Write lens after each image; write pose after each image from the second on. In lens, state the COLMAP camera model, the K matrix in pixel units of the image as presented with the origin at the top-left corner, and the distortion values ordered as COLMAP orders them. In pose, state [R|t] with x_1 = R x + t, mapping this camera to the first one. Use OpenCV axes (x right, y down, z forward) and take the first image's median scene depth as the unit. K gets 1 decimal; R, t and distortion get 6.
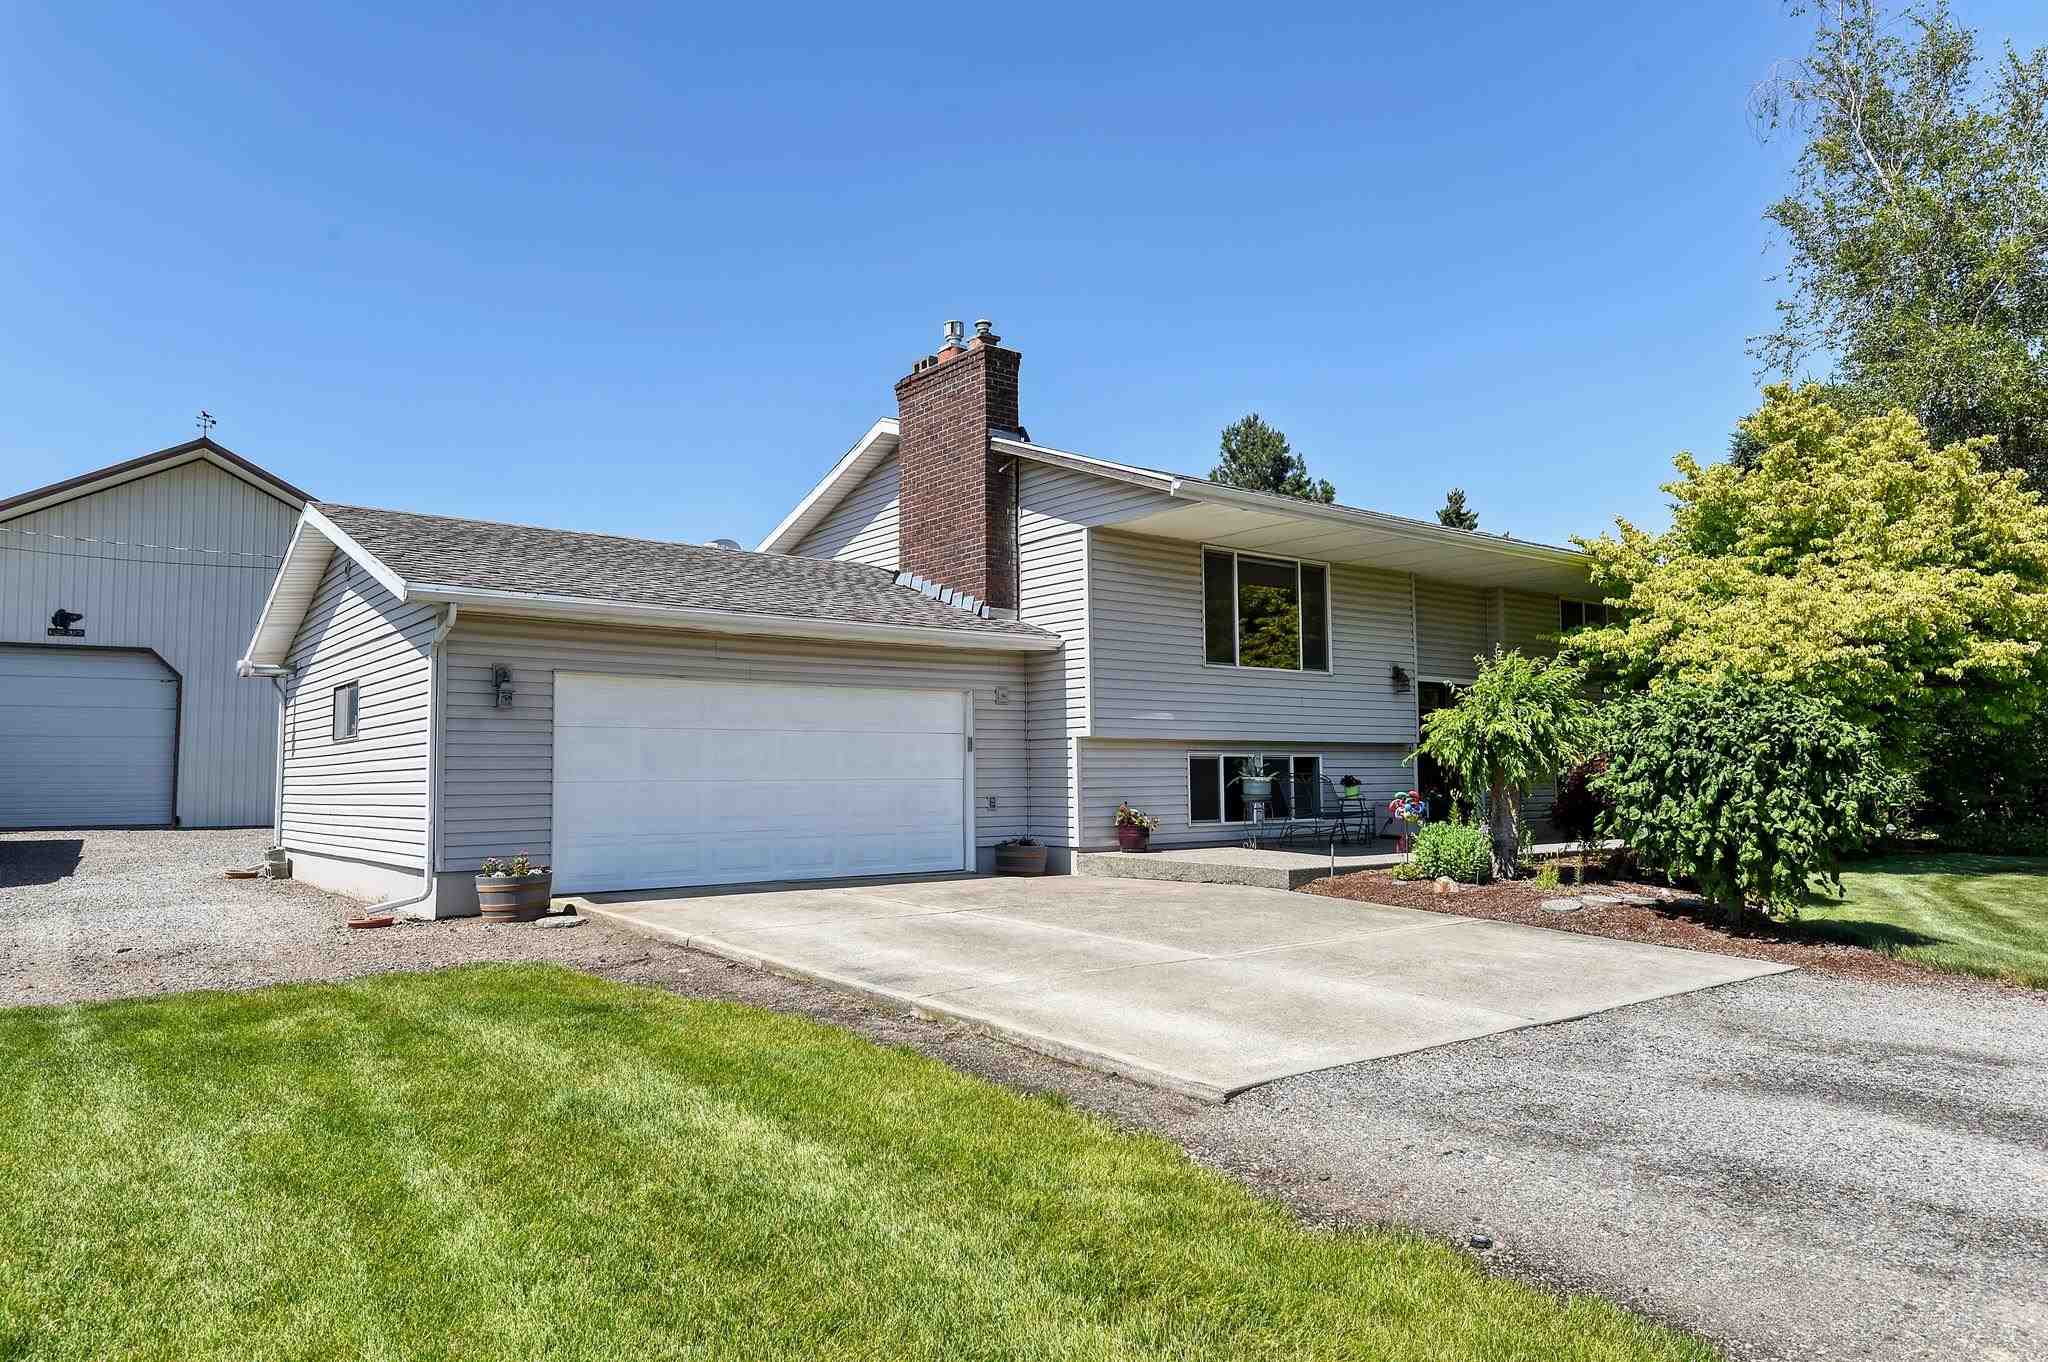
lens RADIAL K [[1323.8, 0, 1024.0], [0, 1323.8, 681.0], [0, 0, 1]] dist [0.021973, -0.000404]
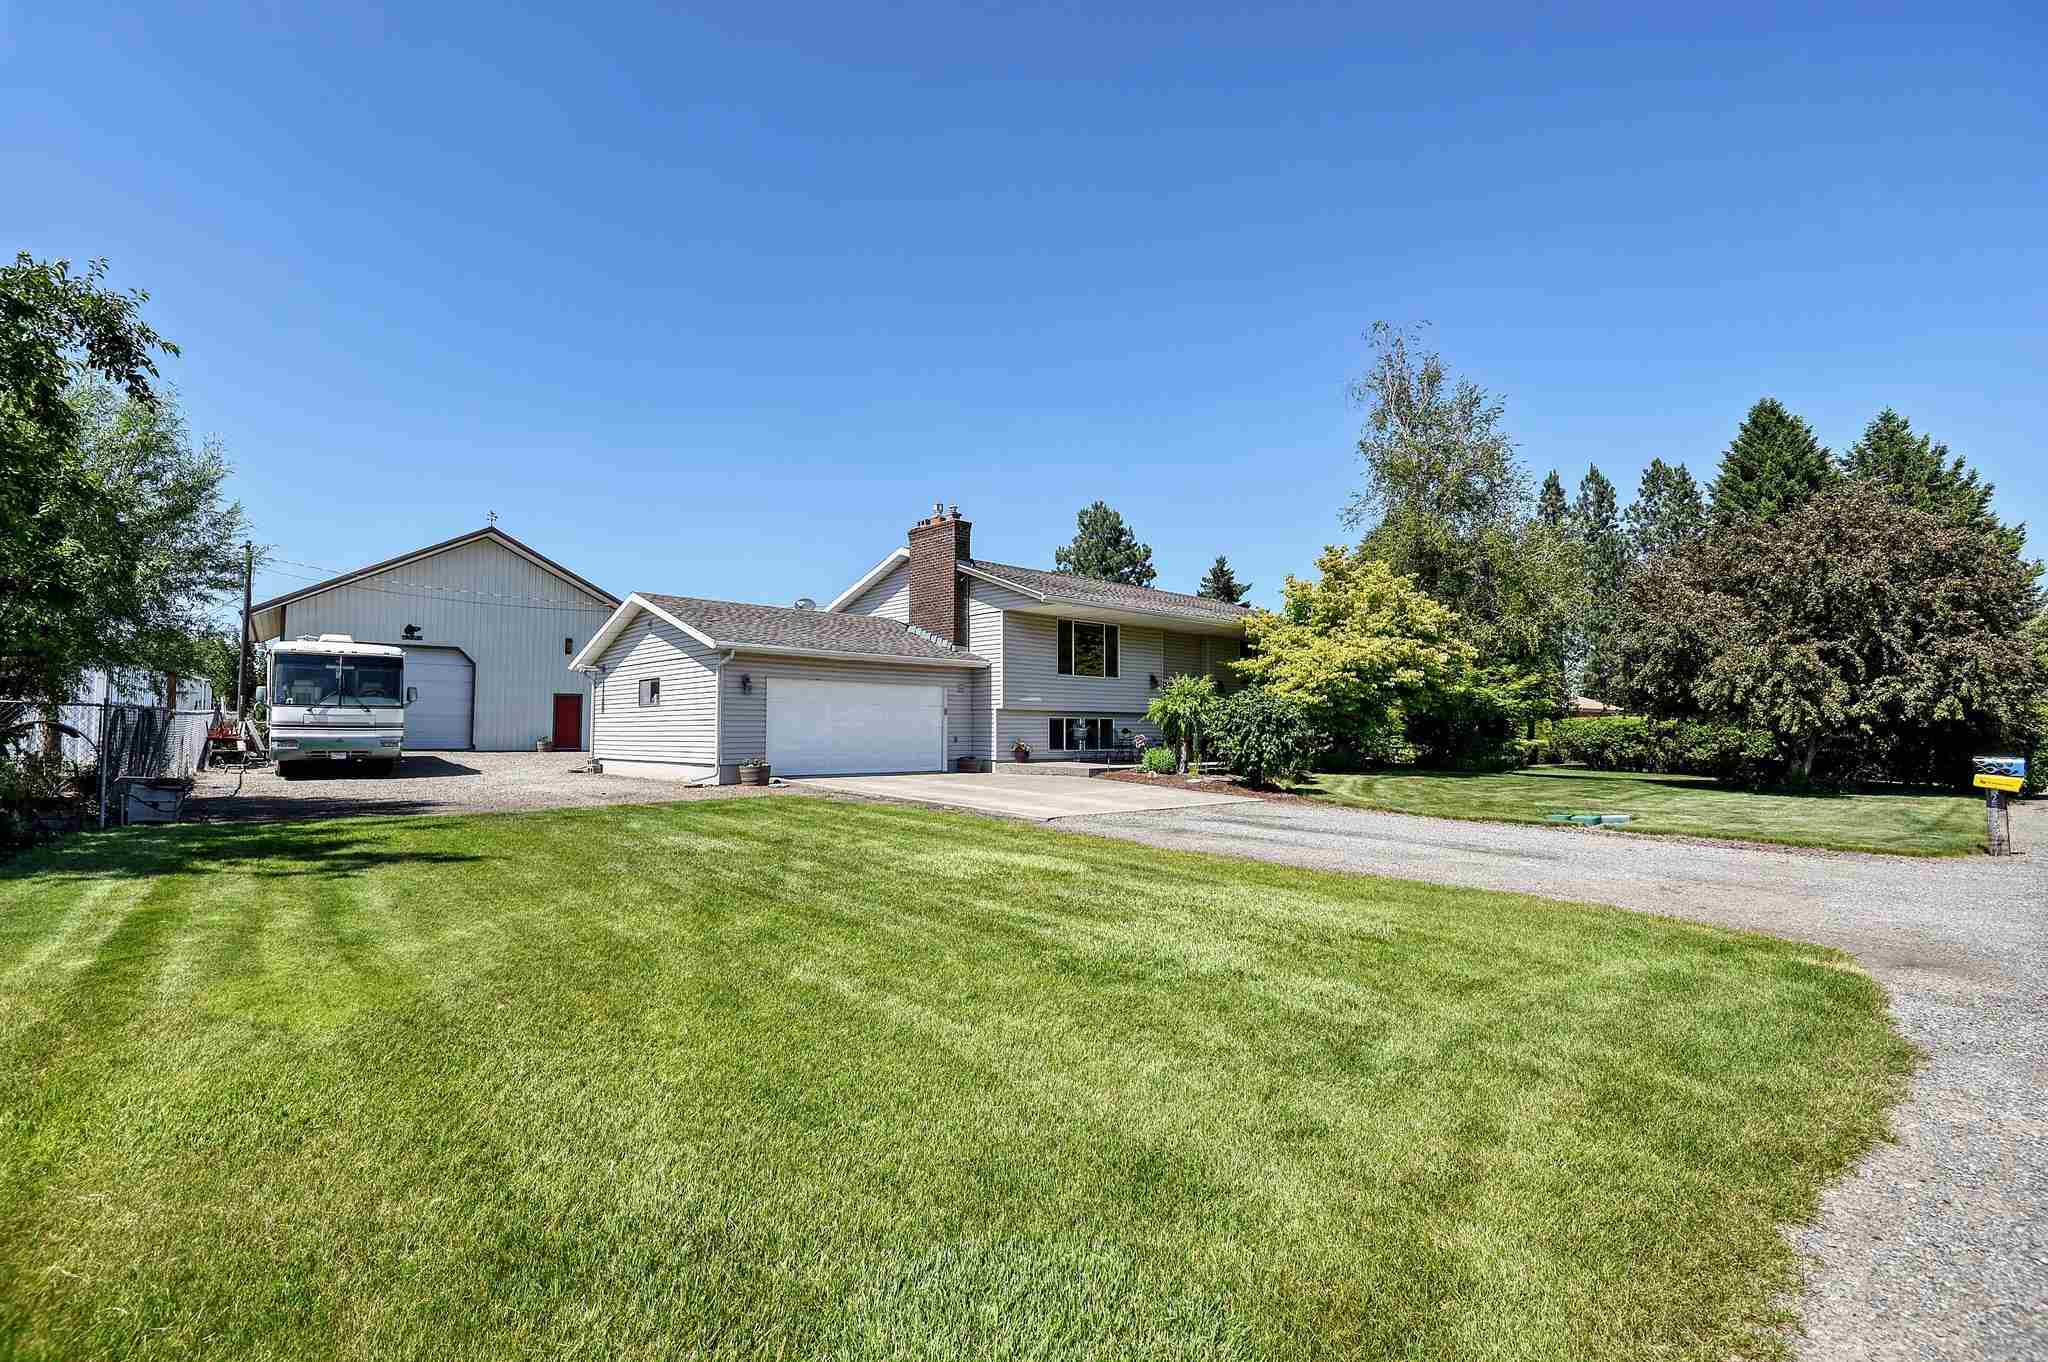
lens RADIAL K [[961.4, 0, 1024.0], [0, 961.4, 681.0], [0, 0, 1]] dist [0.000499, 0.000031]
pose [[0.996386, 0.015241, 0.083567, -0.043481], [-0.017142, 0.999609, 0.022077, -0.035325], [-0.083198, -0.023430, 0.996258, -0.519661]]
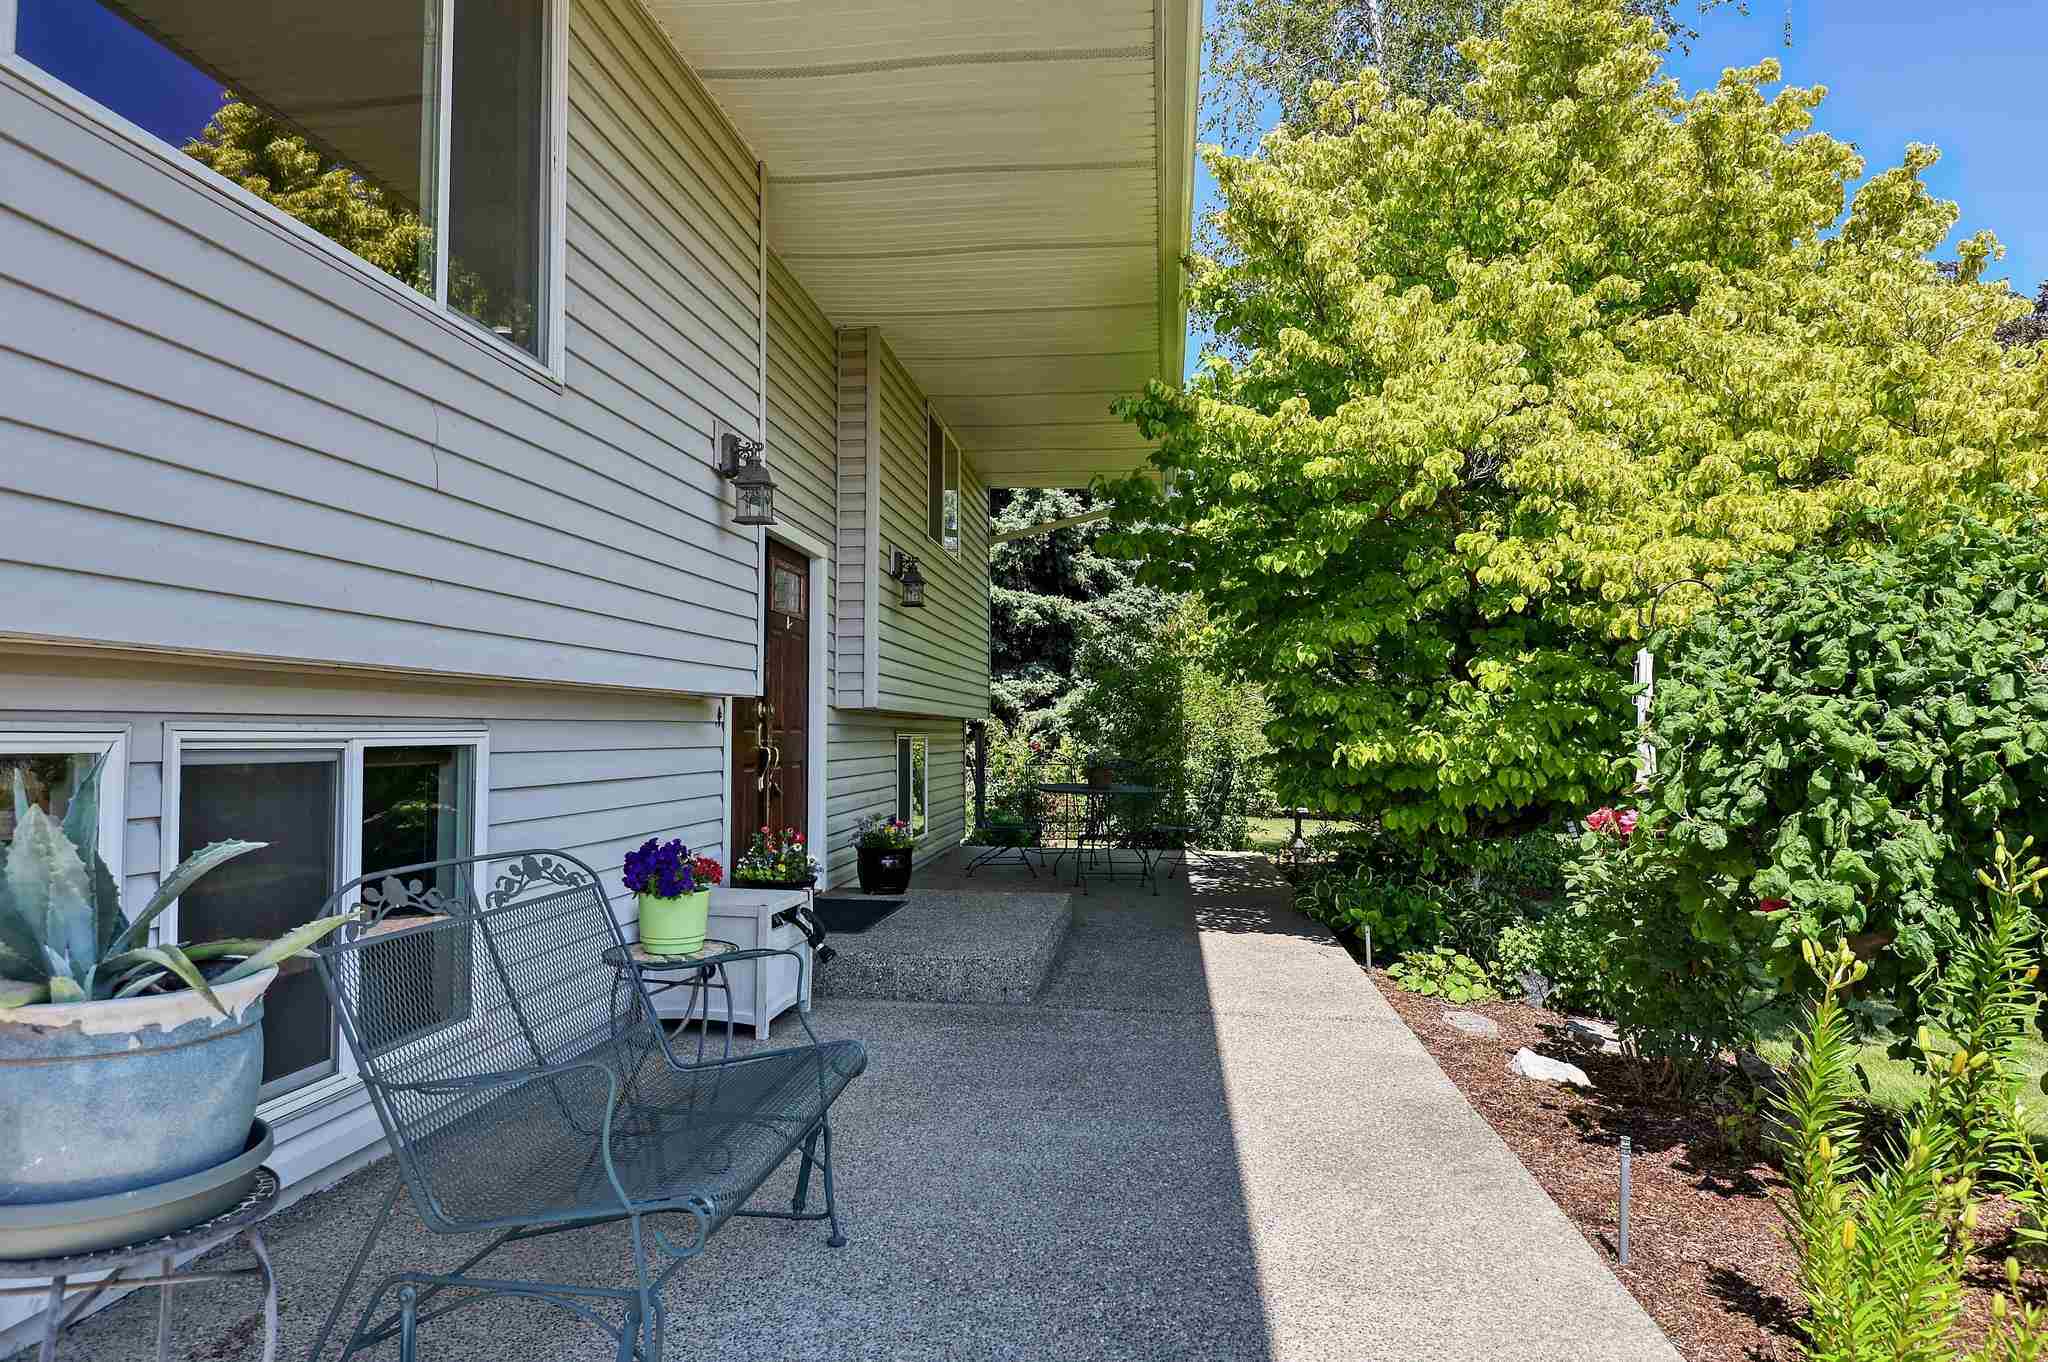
lens RADIAL K [[1254.0, 0, 1024.0], [0, 1254.0, 681.0], [0, 0, 1]] dist [-0.001219, -0.000084]
pose [[0.707425, 0.034565, 0.705943, 0.155160], [-0.060397, 0.998106, 0.011654, 0.043568], [-0.704204, -0.050881, 0.708173, 0.873639]]
